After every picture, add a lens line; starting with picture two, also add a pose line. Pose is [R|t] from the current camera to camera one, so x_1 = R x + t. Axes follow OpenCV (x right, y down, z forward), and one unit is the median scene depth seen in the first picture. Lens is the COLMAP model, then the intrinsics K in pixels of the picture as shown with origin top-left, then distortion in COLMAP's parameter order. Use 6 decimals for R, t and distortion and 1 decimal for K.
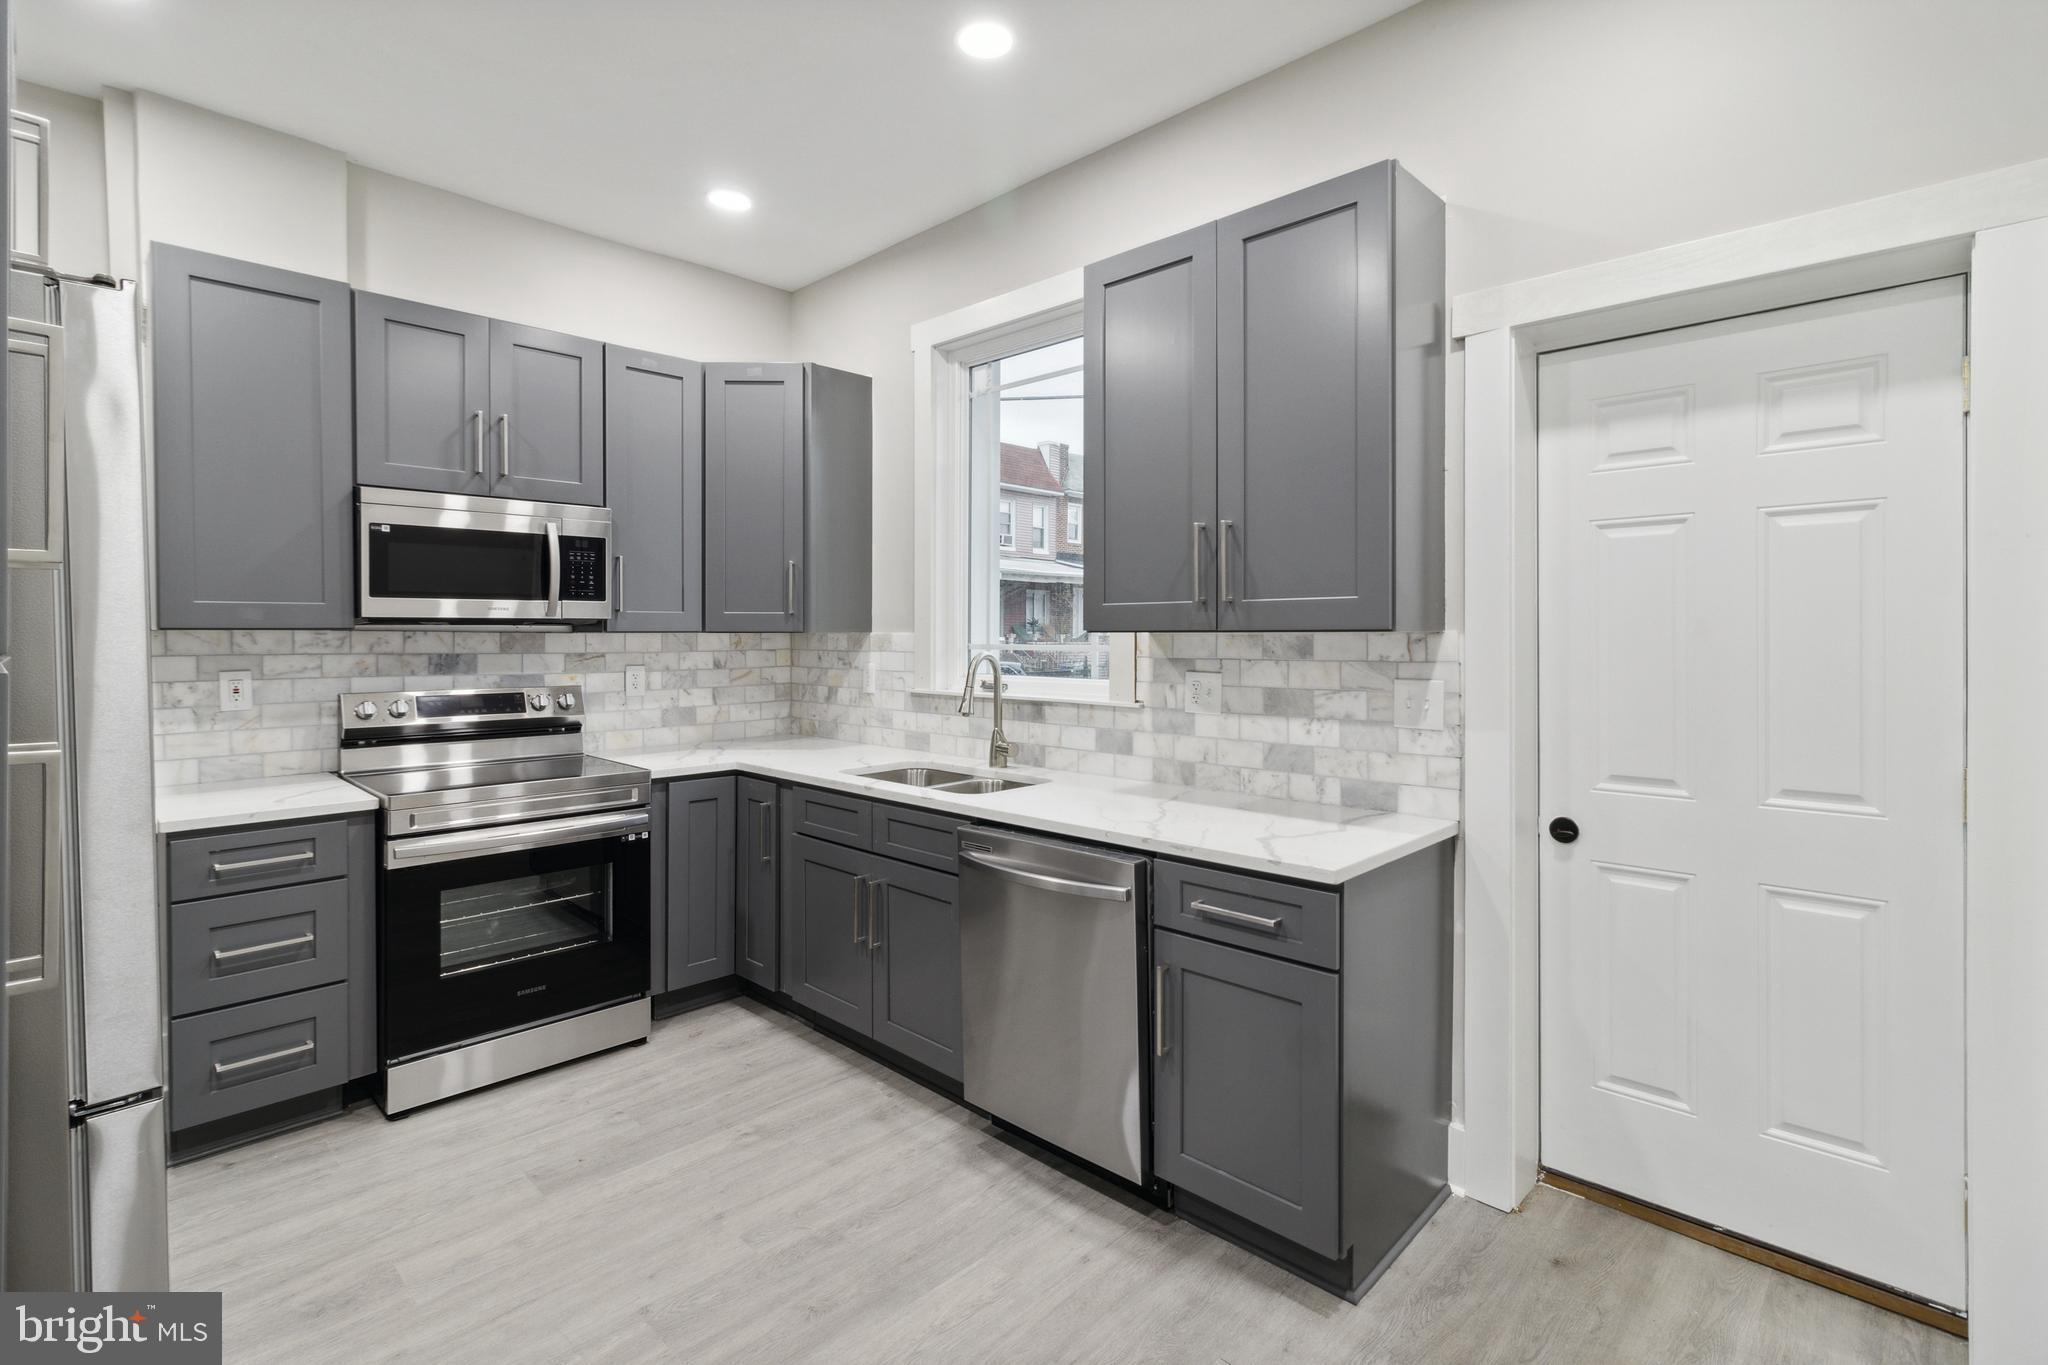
lens RADIAL K [[958.1, 0, 1023.7], [0, 958.1, 637.3], [0, 0, 1]] dist [0.001732, 0.000512]
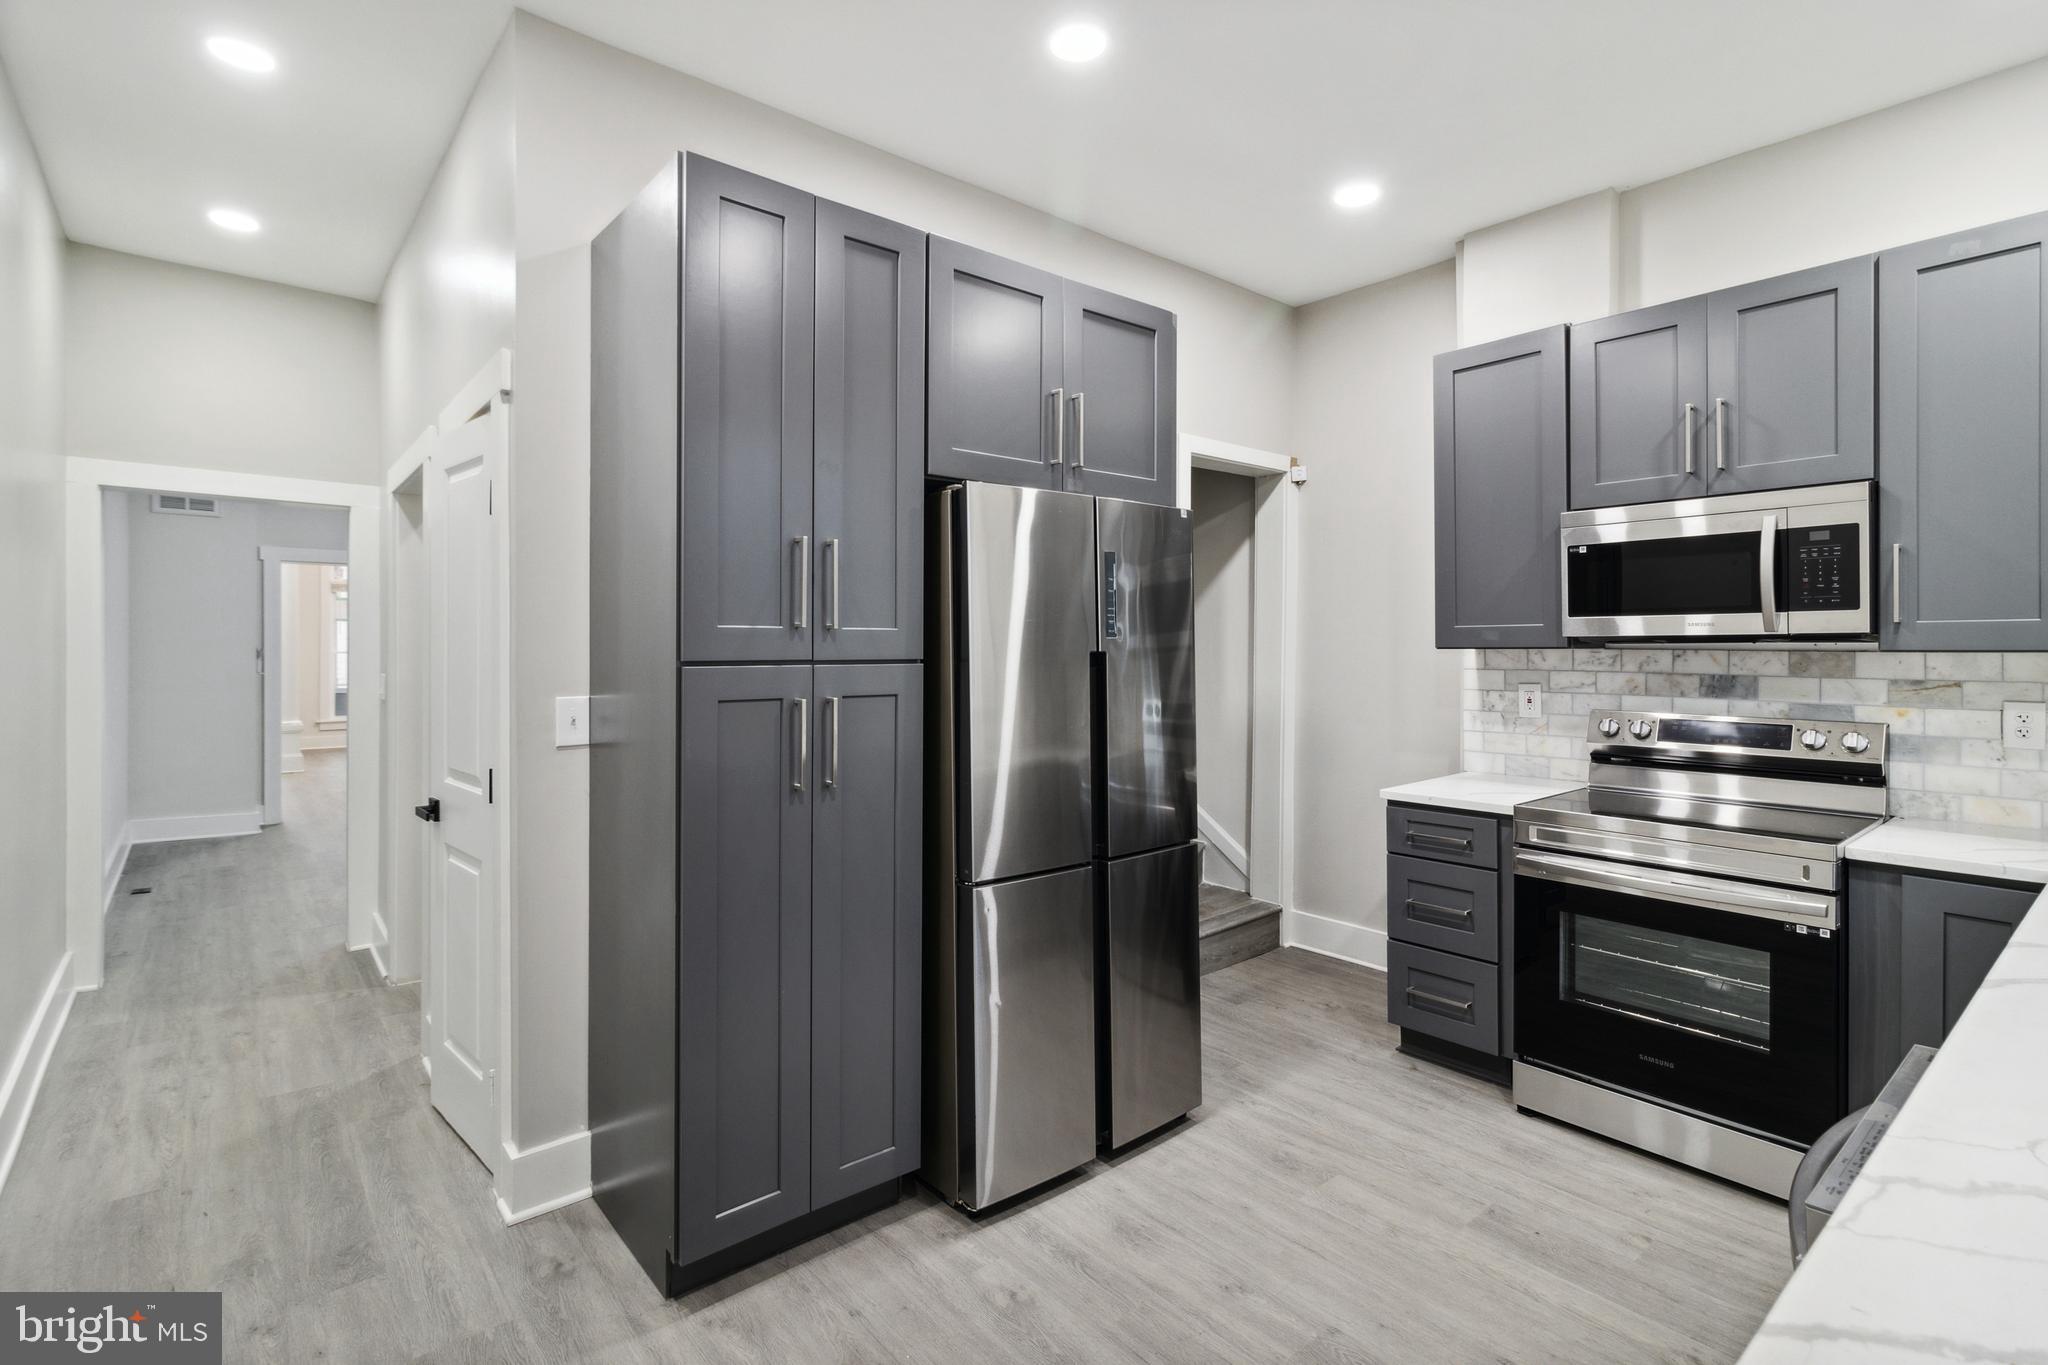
lens RADIAL K [[971.7, 0, 1023.7], [0, 971.7, 645.7], [0, 0, 1]] dist [-0.001135, -0.000239]
pose [[-0.104635, -0.001172, -0.994510, 0.398939], [-0.002820, 0.999996, -0.000882, -0.008088], [0.994507, 0.002712, -0.104638, 0.480699]]
